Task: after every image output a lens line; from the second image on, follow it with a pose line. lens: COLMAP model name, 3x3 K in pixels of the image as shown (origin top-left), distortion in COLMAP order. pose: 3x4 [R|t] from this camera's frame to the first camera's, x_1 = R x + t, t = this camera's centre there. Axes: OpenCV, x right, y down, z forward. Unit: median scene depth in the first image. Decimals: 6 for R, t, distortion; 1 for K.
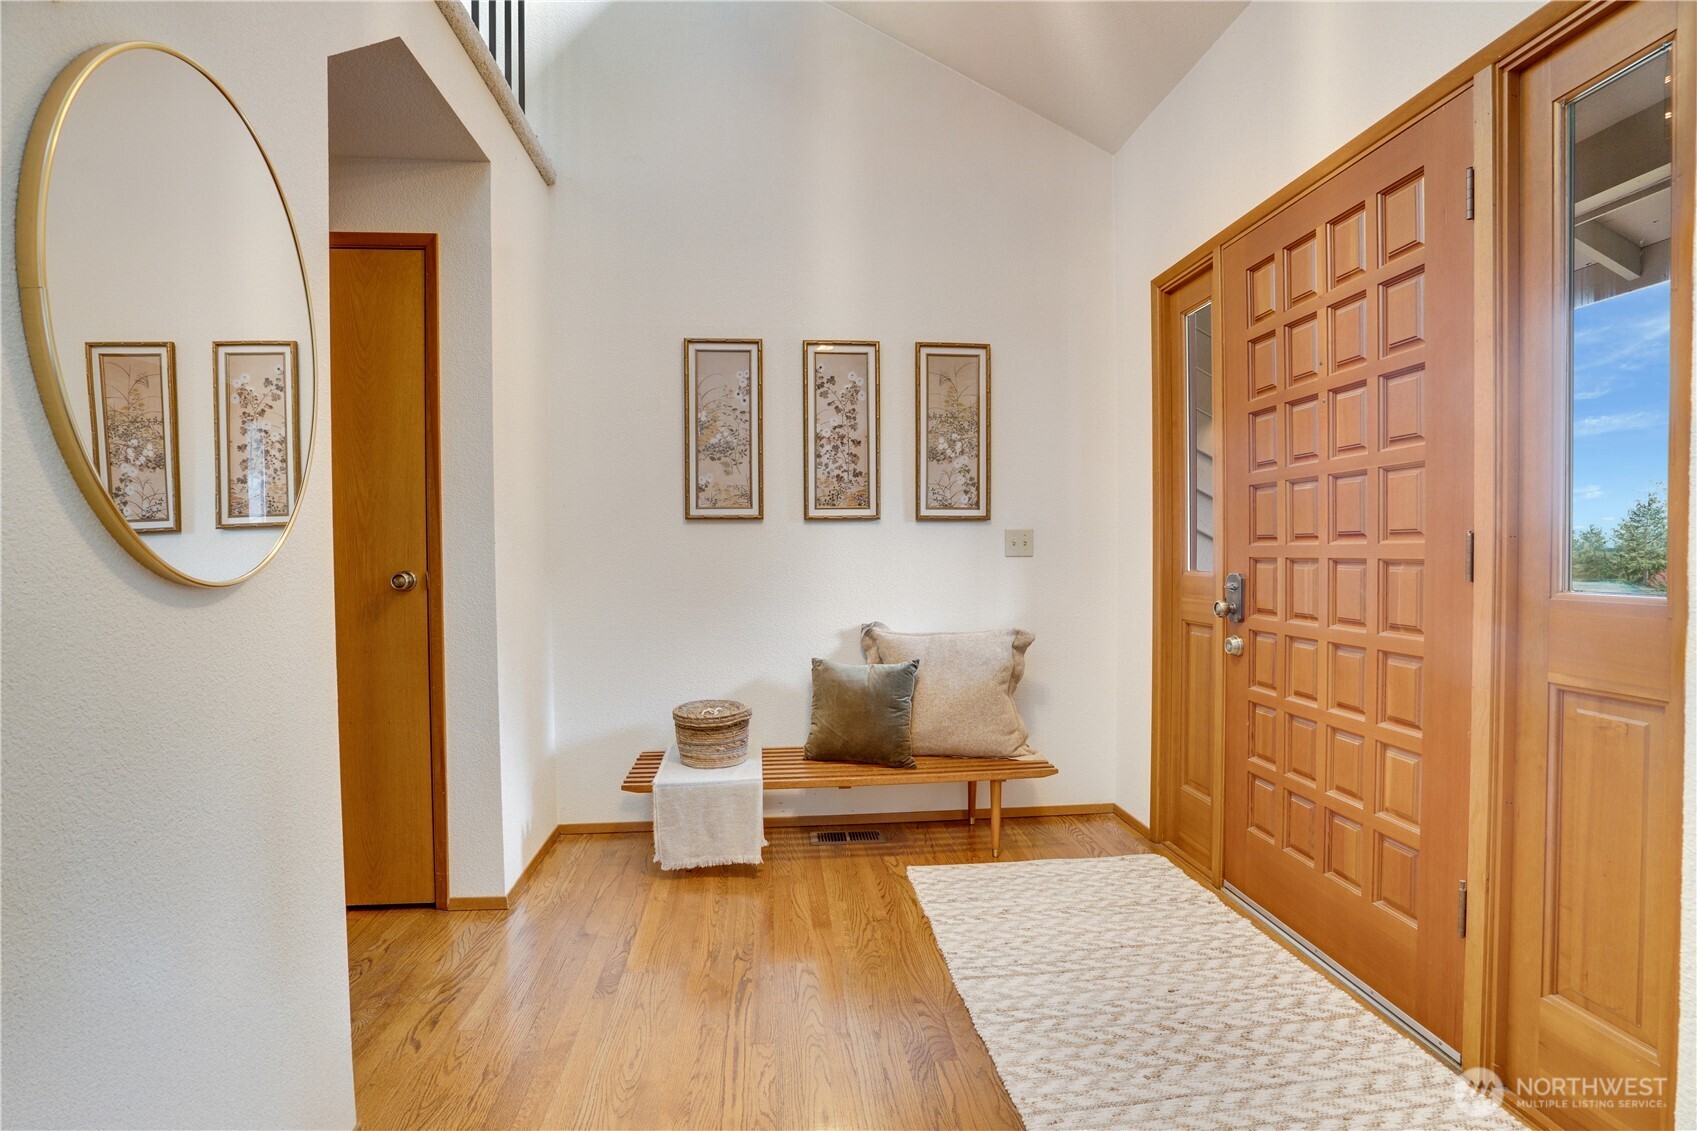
lens RADIAL K [[803.6, 0, 830.8], [0, 803.6, 566.5], [0, 0, 1]] dist [-0.057877, 0.022351]
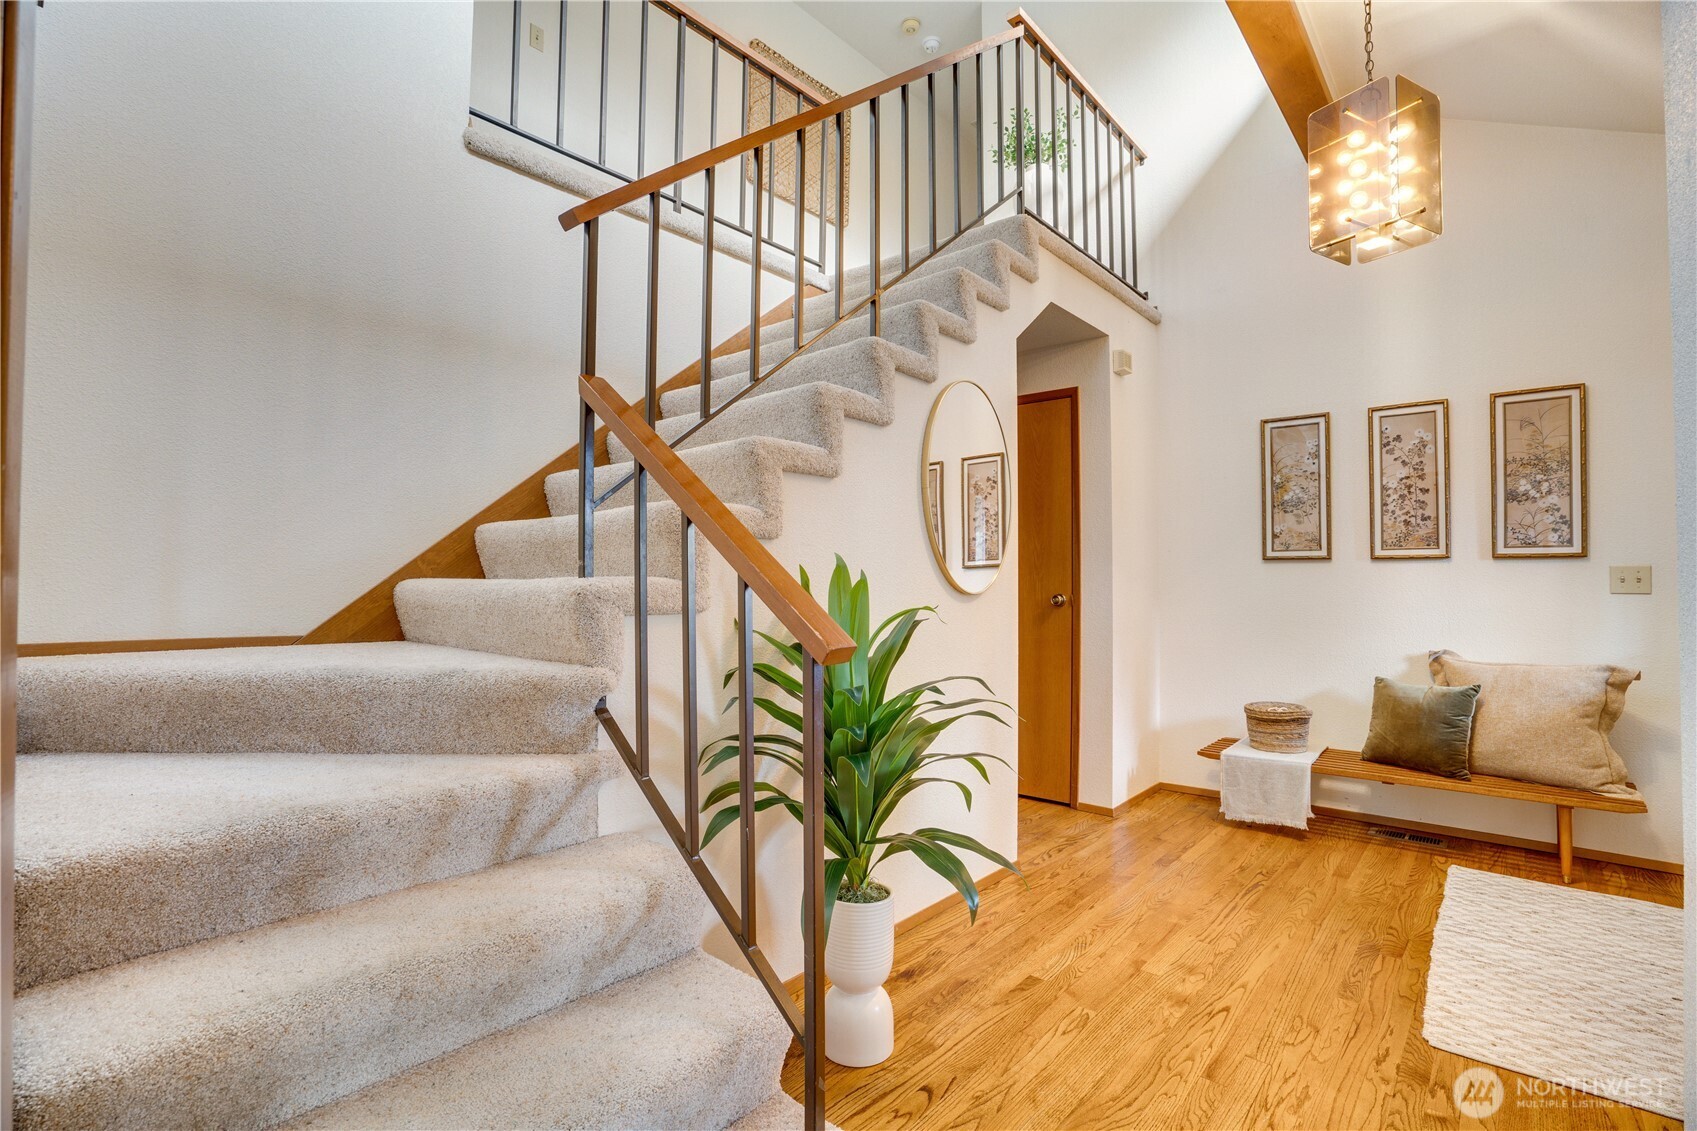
lens RADIAL K [[803.6, 0, 830.8], [0, 803.6, 566.5], [0, 0, 1]] dist [-0.057877, 0.022351]
pose [[0.686907, -0.006120, -0.726720, 0.264730], [-0.029490, 0.998906, -0.036286, 0.018234], [0.726147, 0.046356, 0.685975, -0.372483]]
